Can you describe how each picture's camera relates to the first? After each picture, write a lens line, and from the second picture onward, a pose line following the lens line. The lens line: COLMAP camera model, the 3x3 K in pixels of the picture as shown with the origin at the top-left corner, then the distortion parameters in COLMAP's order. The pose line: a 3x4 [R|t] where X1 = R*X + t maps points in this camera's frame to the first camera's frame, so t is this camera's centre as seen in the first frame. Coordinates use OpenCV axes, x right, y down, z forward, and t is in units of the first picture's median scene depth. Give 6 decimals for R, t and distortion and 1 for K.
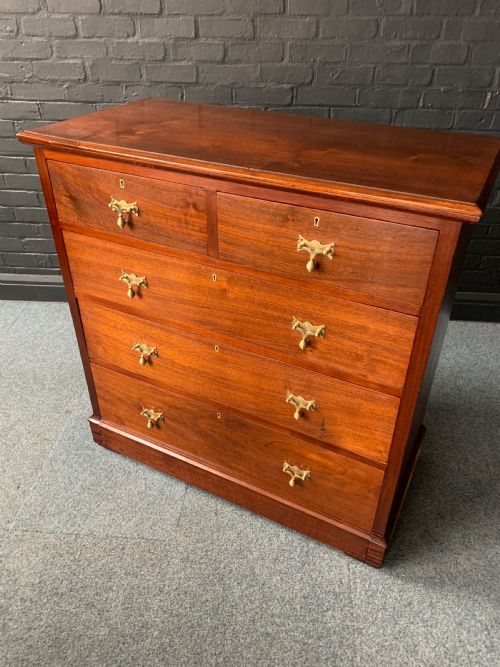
lens RADIAL K [[515.3, 0, 251.3], [0, 515.3, 331.4], [0, 0, 1]] dist [0.006795, -0.001358]
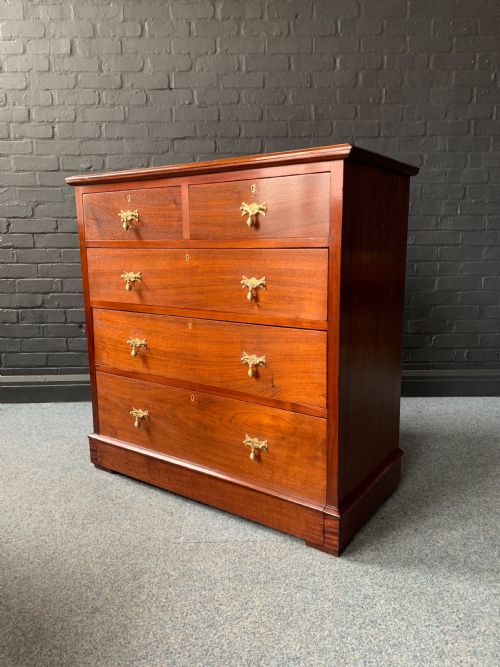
lens RADIAL K [[516.2, 0, 251.4], [0, 516.2, 331.2], [0, 0, 1]] dist [0.007262, -0.008646]
pose [[0.991097, 0.003251, -0.133101, 0.251903], [-0.056849, 0.914322, -0.400977, 0.556170], [0.120393, 0.404974, 0.906367, -0.074035]]
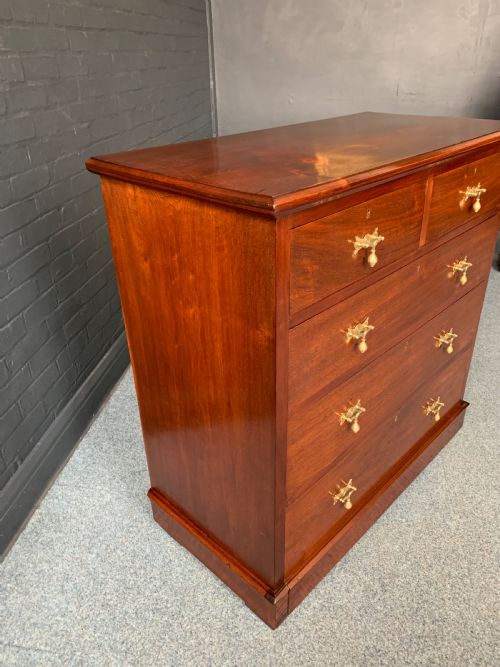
lens RADIAL K [[512.8, 0, 250.5], [0, 512.8, 330.9], [0, 0, 1]] dist [0.004317, -0.004568]
pose [[0.289291, -0.474001, 0.831645, -1.026517], [0.560299, 0.788264, 0.254374, -0.433079], [-0.776129, 0.392381, 0.493620, 0.785654]]
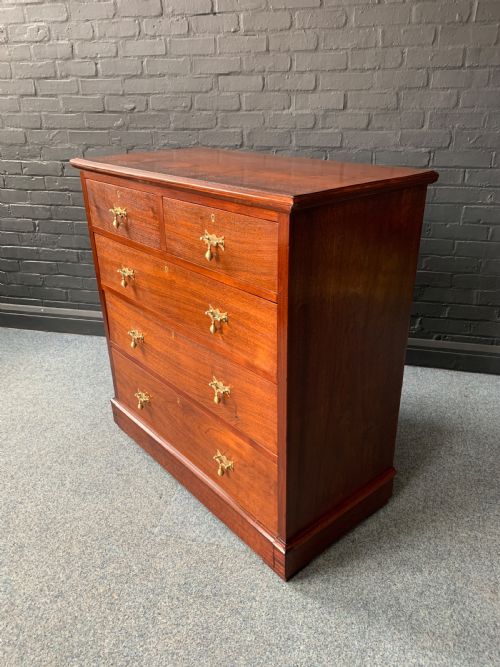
lens RADIAL K [[515.0, 0, 252.8], [0, 515.0, 332.0], [0, 0, 1]] dist [0.005480, -0.001935]
pose [[0.924890, 0.135432, -0.355297, 0.561970], [-0.192910, 0.972361, -0.131530, 0.157687], [0.327664, 0.190191, 0.925453, -0.042465]]
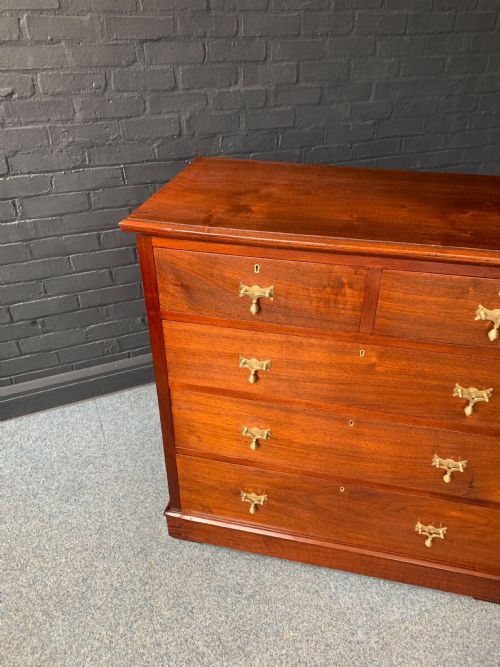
lens RADIAL K [[512.8, 0, 250.5], [0, 512.8, 330.9], [0, 0, 1]] dist [0.004317, -0.004568]
pose [[0.967234, -0.143174, 0.209665, -0.448216], [0.147727, 0.989009, -0.006138, -0.166378], [-0.206482, 0.036911, 0.977754, 0.124124]]
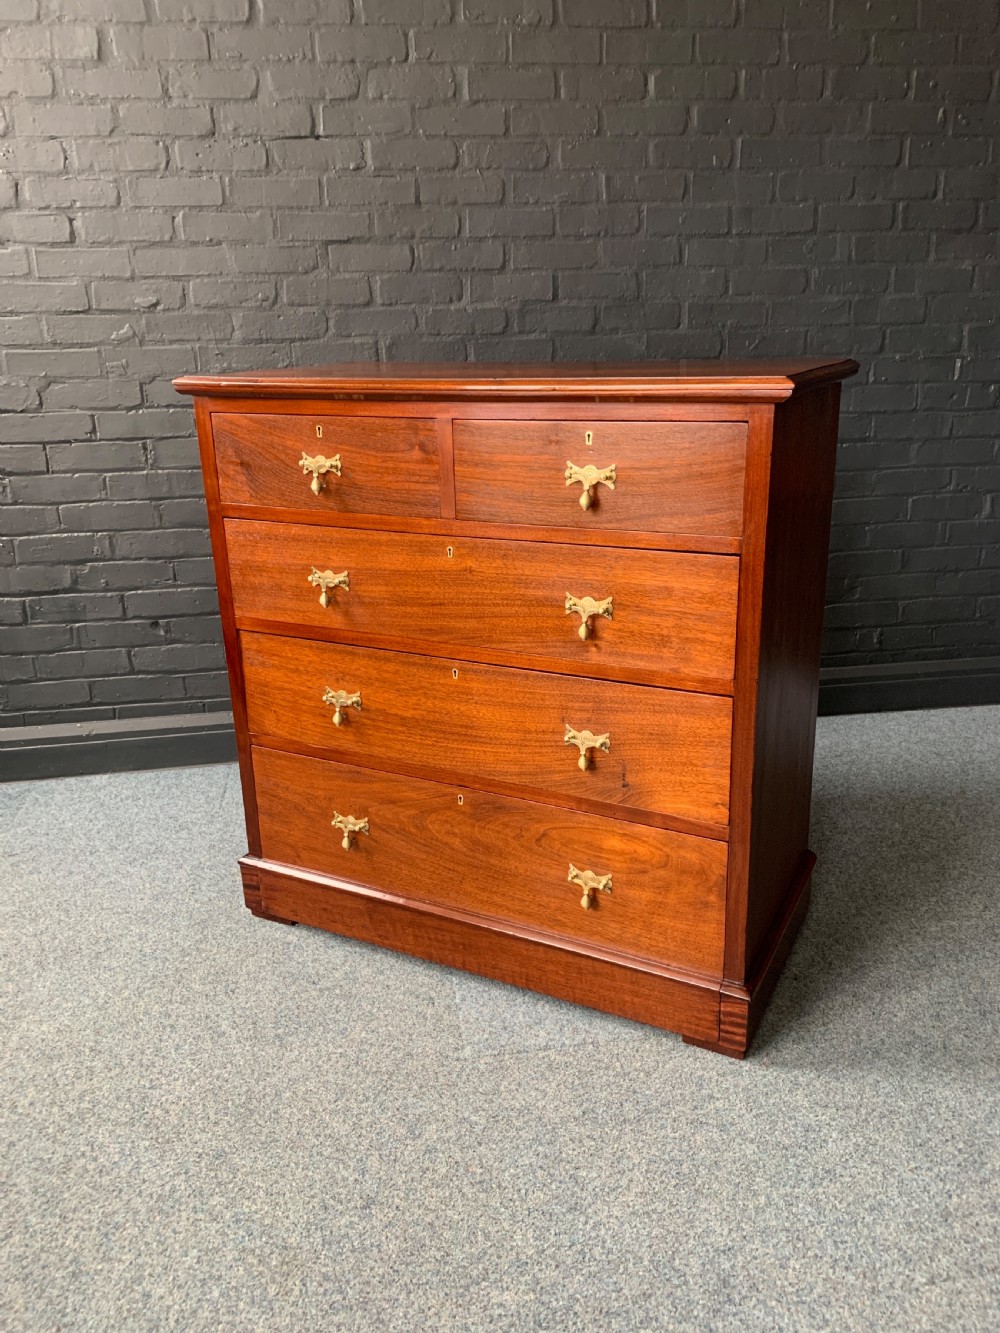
lens RADIAL K [[1033.2, 0, 501.8], [0, 1033.2, 658.8], [0, 0, 1]] dist [0.007227, -0.004620]
pose [[0.999358, -0.033376, -0.013061, 0.010182], [0.028483, 0.960795, -0.275794, 0.403394], [0.021754, 0.275245, 0.961128, -0.276064]]
